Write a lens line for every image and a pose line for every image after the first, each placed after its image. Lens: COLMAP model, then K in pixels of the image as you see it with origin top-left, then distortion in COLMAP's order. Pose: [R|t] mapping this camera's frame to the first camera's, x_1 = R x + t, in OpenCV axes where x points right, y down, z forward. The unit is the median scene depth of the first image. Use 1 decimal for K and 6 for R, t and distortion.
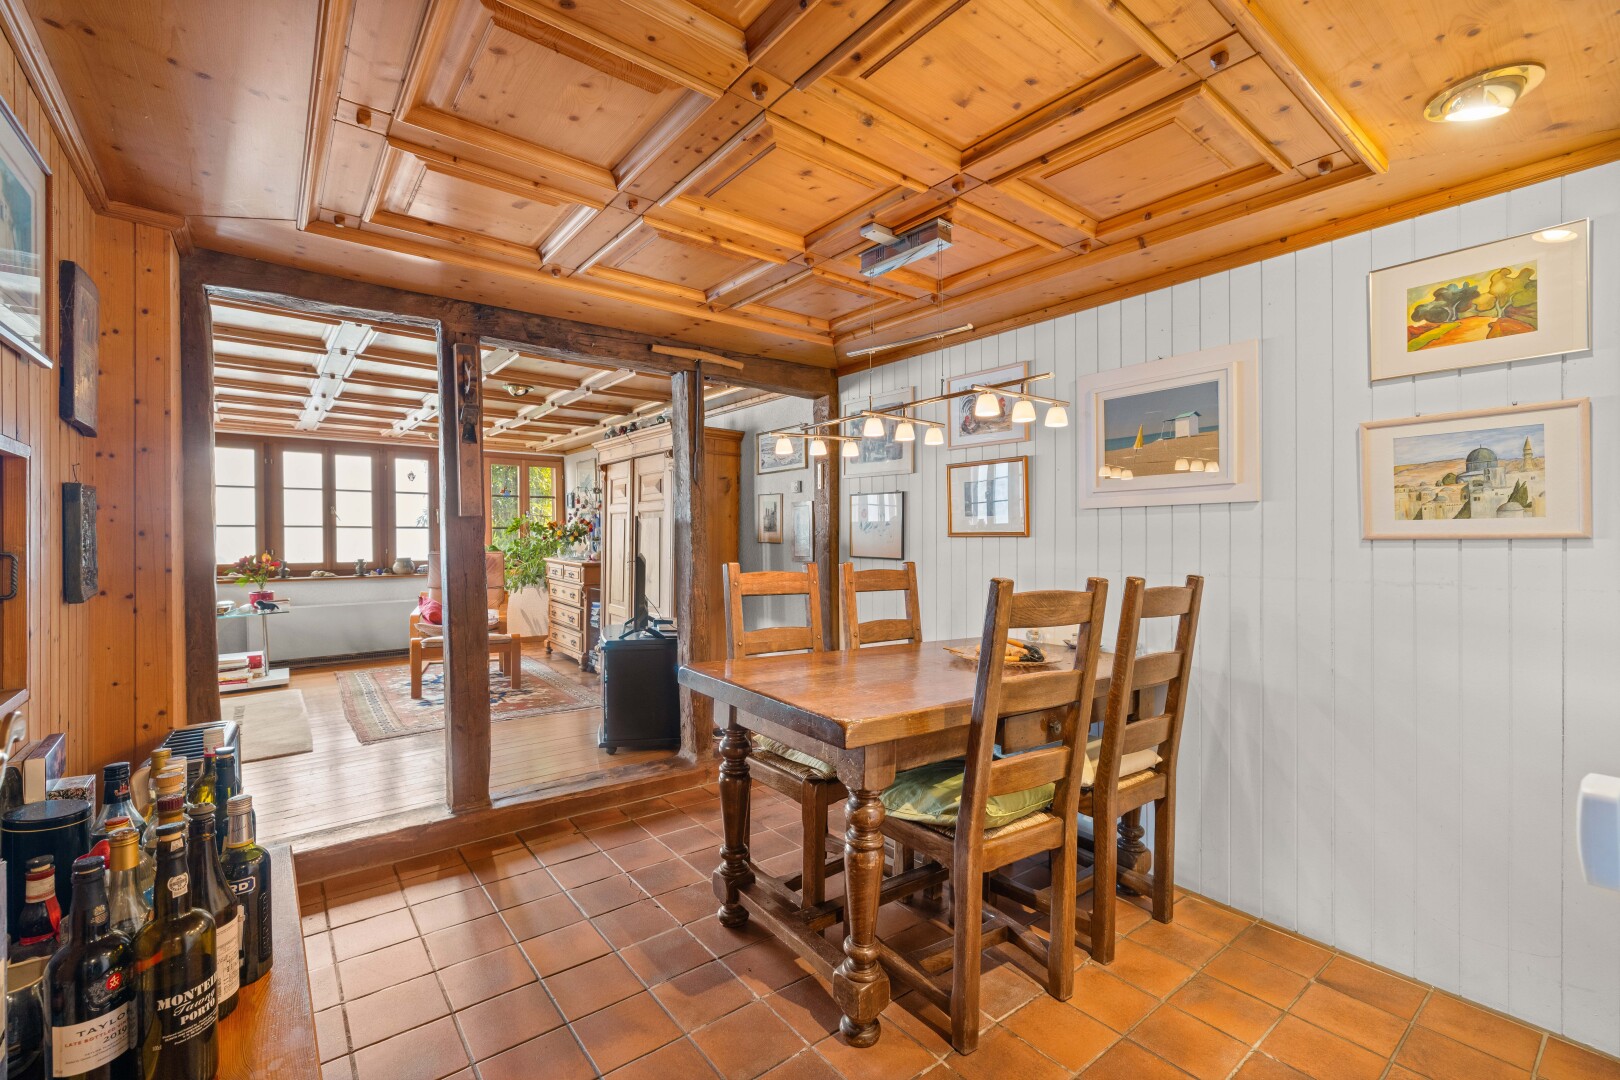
lens RADIAL K [[696.6, 0, 813.4], [0, 696.6, 526.6], [0, 0, 1]] dist [-0.003566, 0.000192]
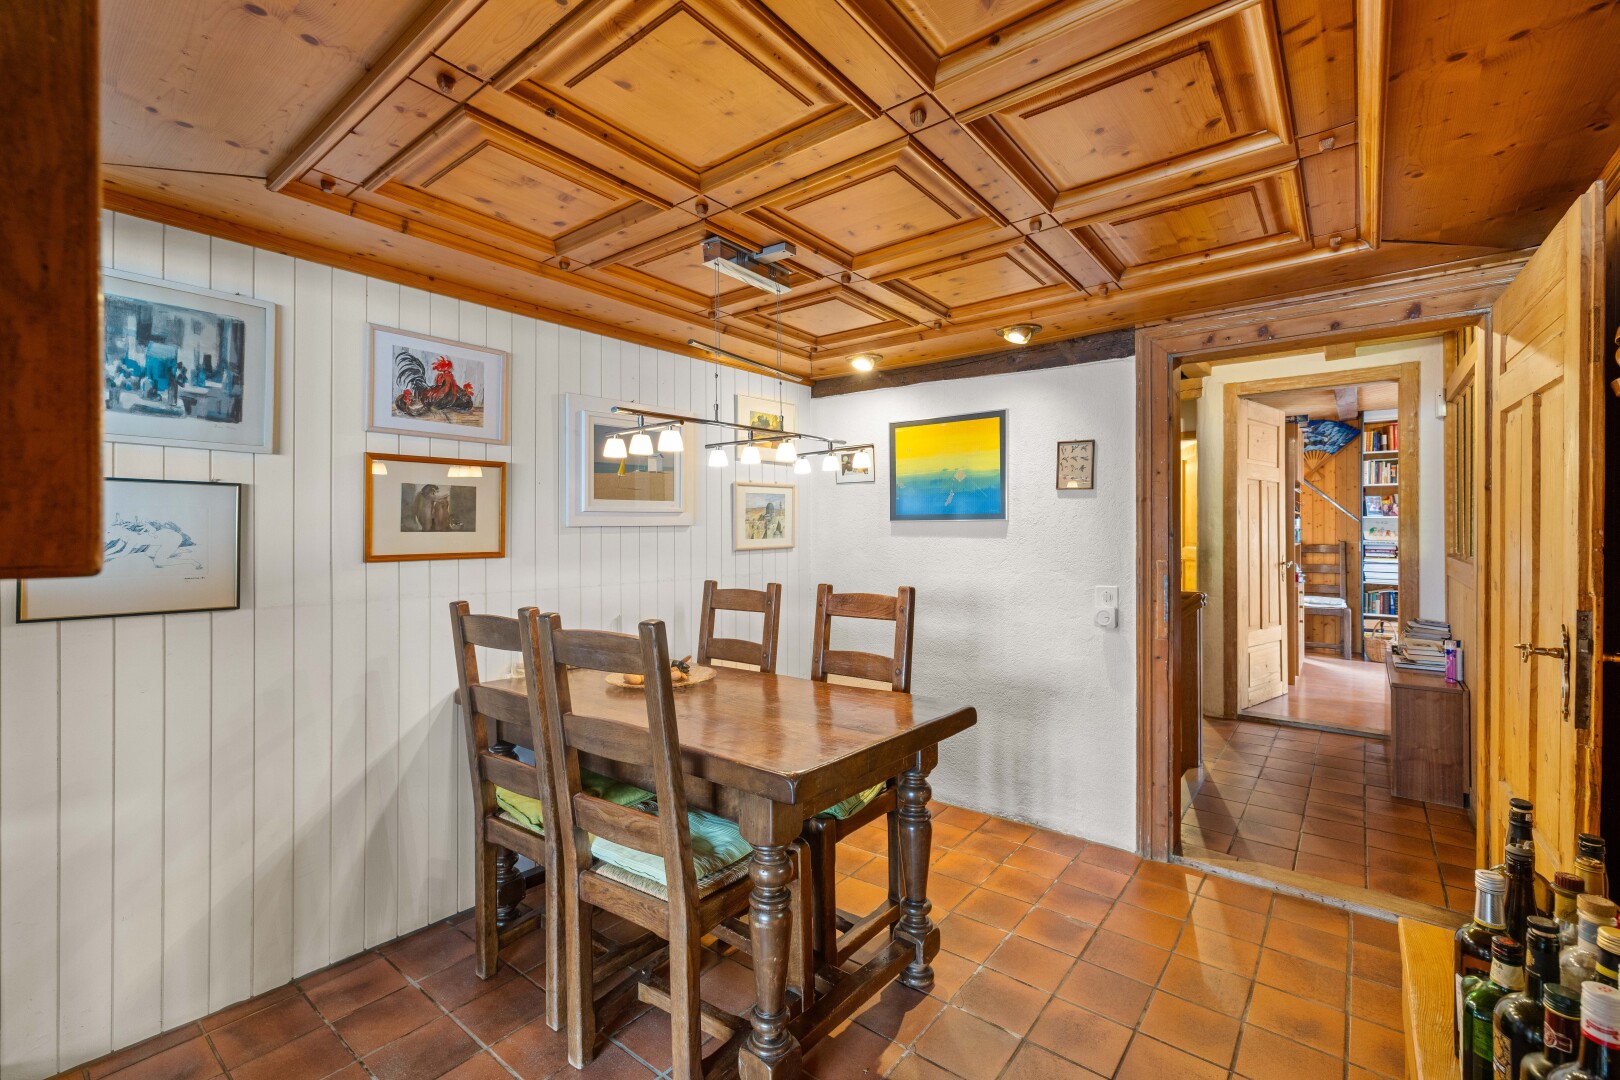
lens RADIAL K [[696.6, 0, 813.5], [0, 696.6, 541.6], [0, 0, 1]] dist [-0.003566, 0.000192]
pose [[-0.231414, 0.004768, 0.972844, -0.630777], [0.010412, 0.999943, -0.002424, 0.001721], [-0.972800, 0.009568, -0.231450, 0.856877]]
